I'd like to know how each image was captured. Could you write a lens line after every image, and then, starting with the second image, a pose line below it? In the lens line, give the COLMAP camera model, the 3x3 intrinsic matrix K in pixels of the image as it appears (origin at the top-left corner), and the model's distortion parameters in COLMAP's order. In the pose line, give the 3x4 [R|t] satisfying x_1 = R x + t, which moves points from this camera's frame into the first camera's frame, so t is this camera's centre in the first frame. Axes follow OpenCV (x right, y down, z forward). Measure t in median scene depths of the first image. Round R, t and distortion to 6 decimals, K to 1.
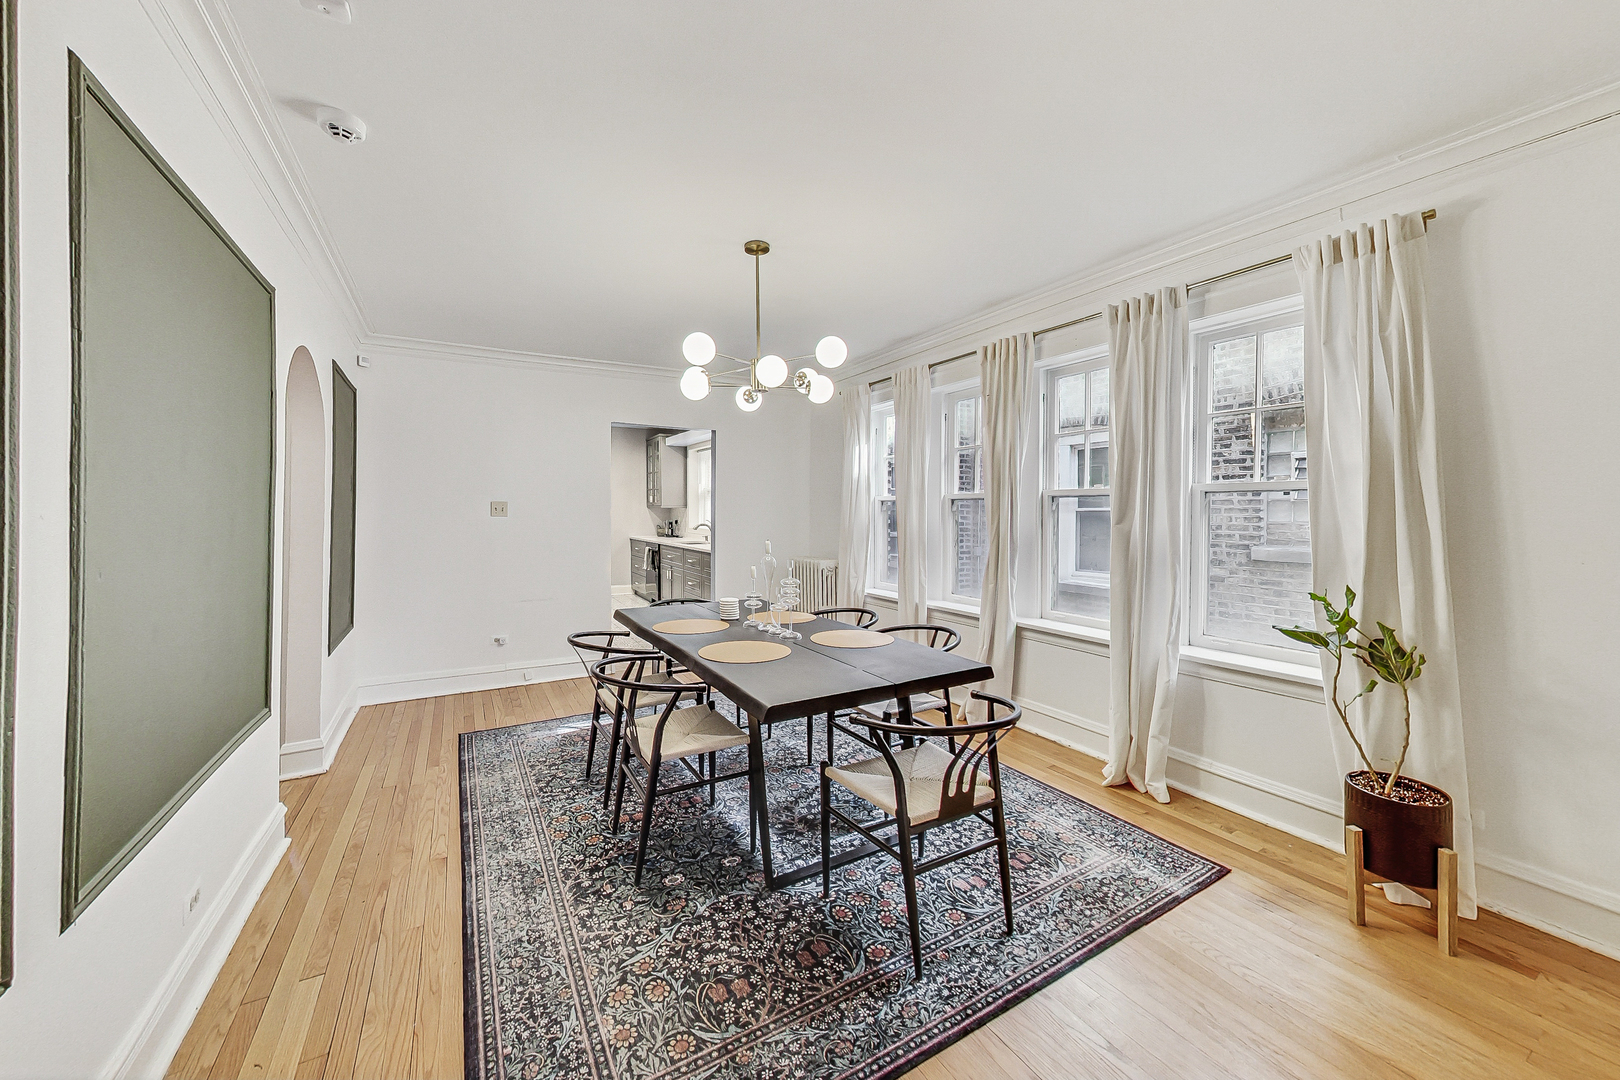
lens RADIAL K [[585.8, 0, 810.0], [0, 585.8, 540.0], [0, 0, 1]] dist [-0.000152, -0.000062]
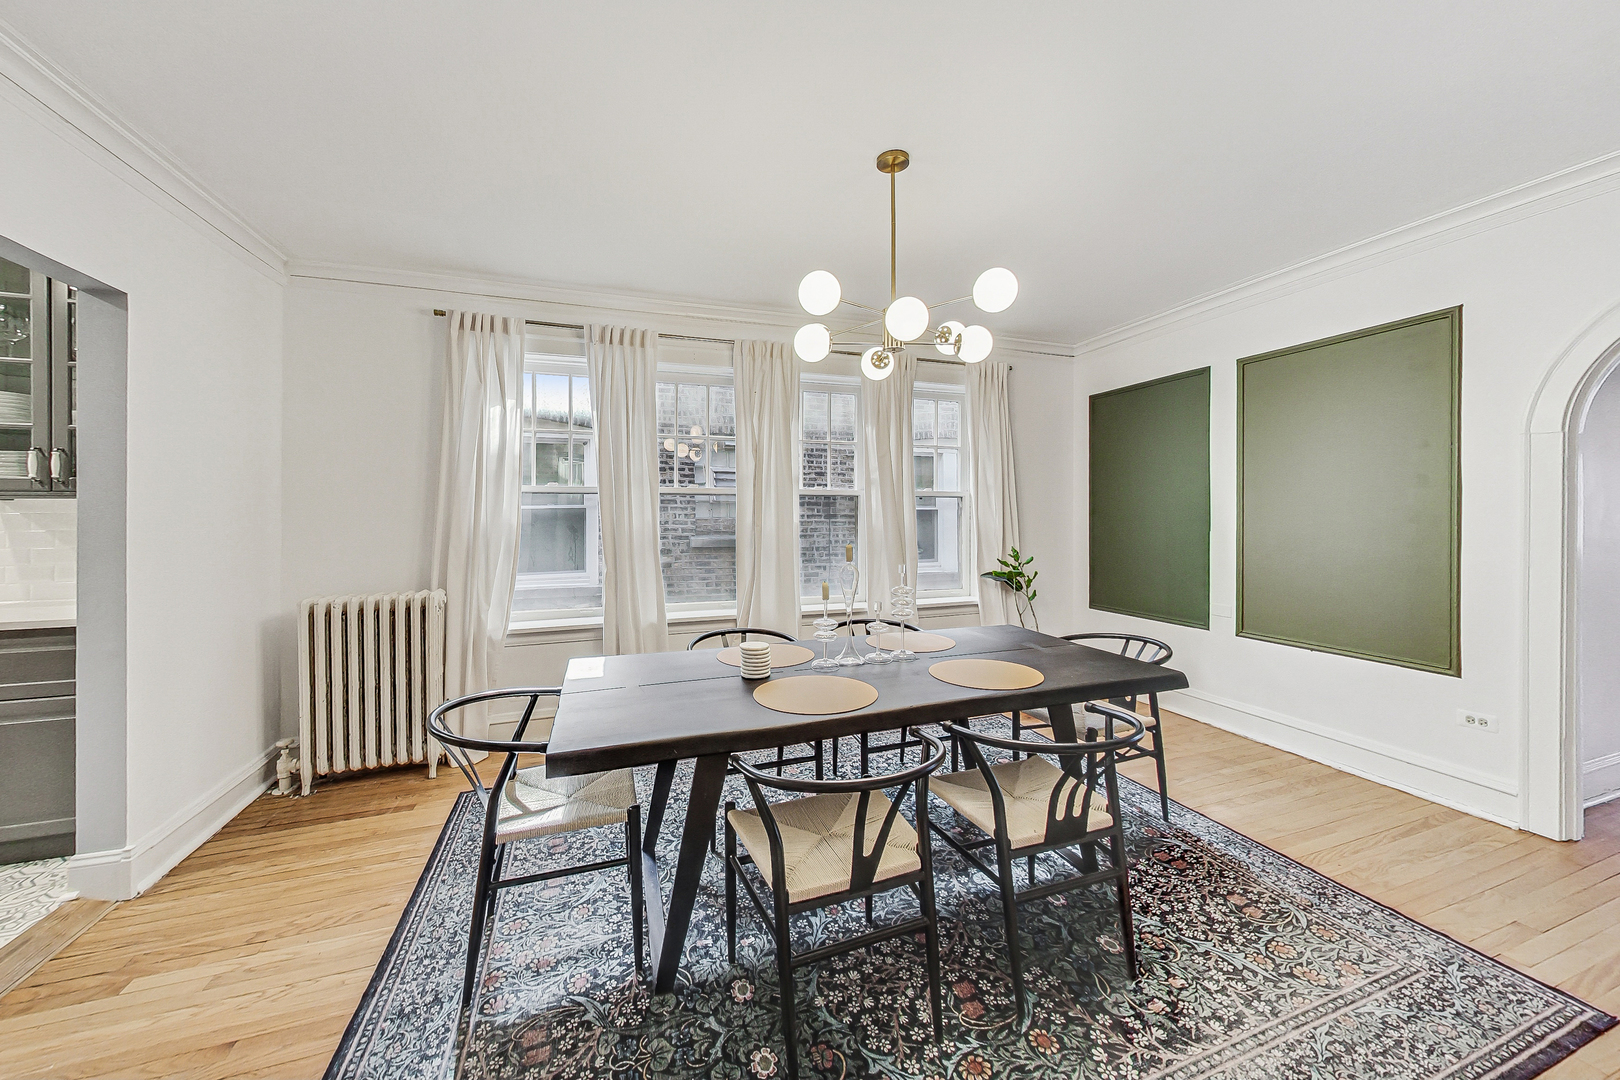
lens RADIAL K [[576.4, 0, 810.0], [0, 576.4, 540.0], [0, 0, 1]] dist [0.000915, 0.000230]
pose [[0.195738, -0.045011, 0.979623, -0.921877], [0.038720, 0.998522, 0.038143, -0.043217], [-0.979892, 0.030465, 0.197191, 1.033065]]
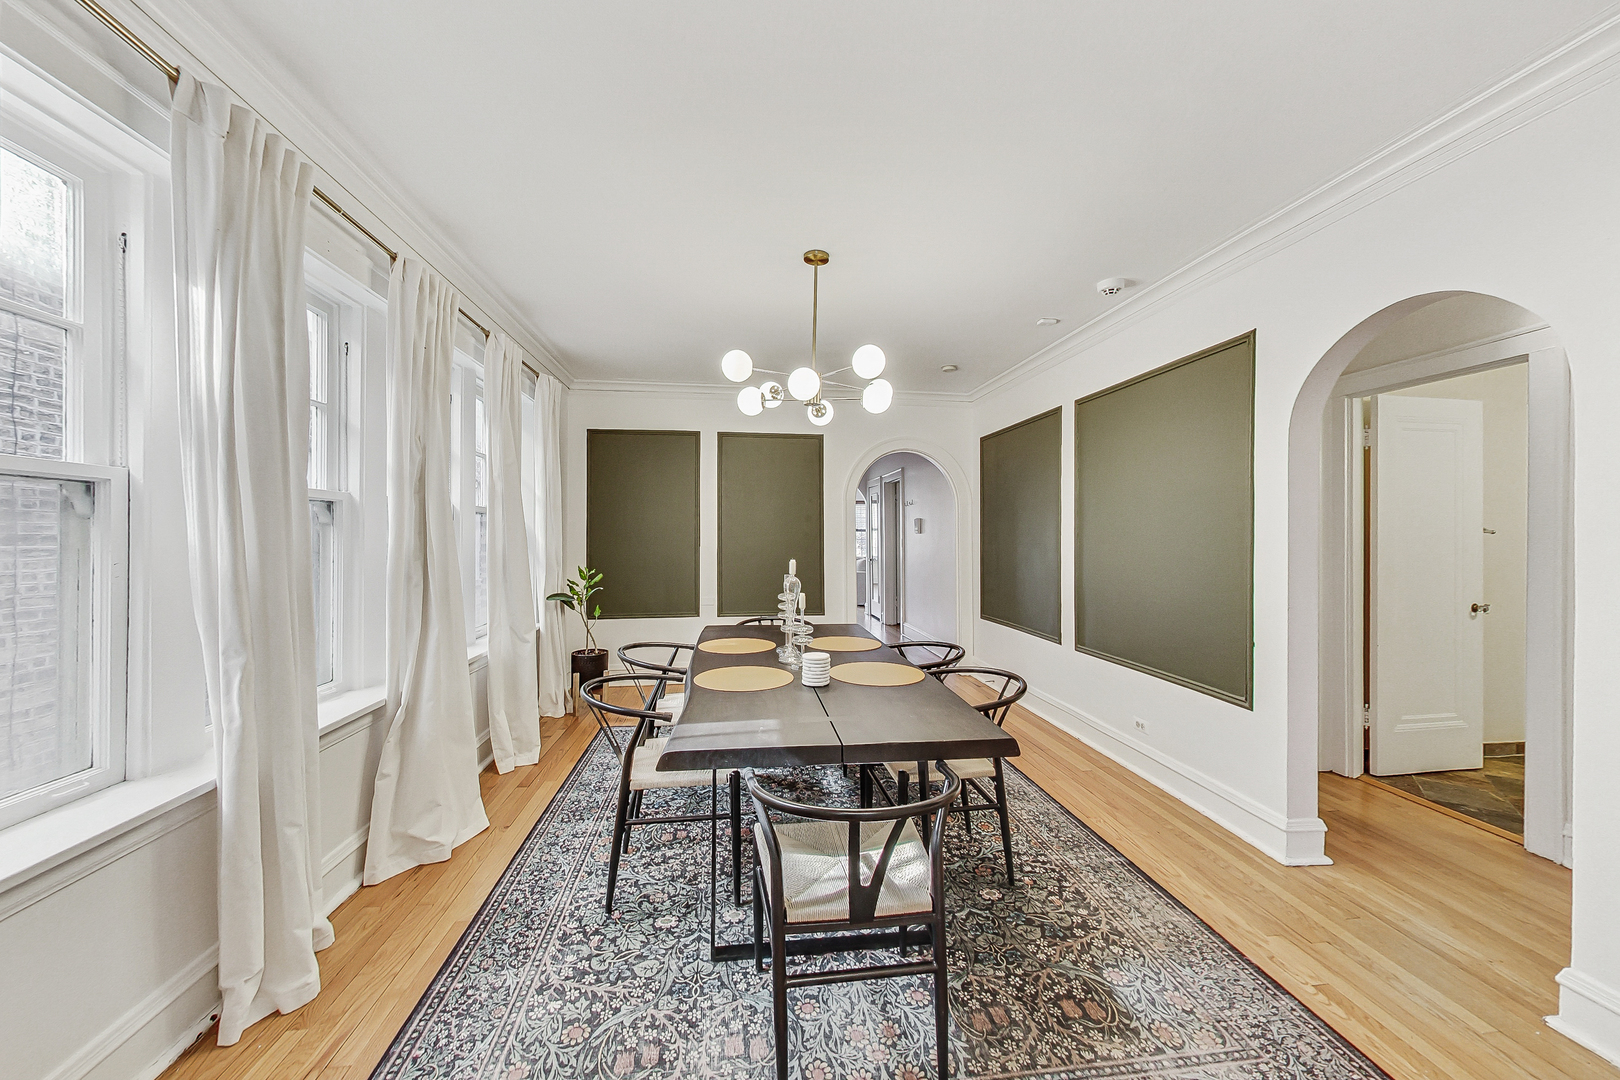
lens RADIAL K [[585.8, 0, 810.0], [0, 585.8, 540.0], [0, 0, 1]] dist [-0.000152, -0.000062]
pose [[-0.915744, -0.008479, 0.401672, -0.512381], [0.007977, 0.999196, 0.039280, -0.070953], [-0.401682, 0.039174, -0.914941, 2.051755]]
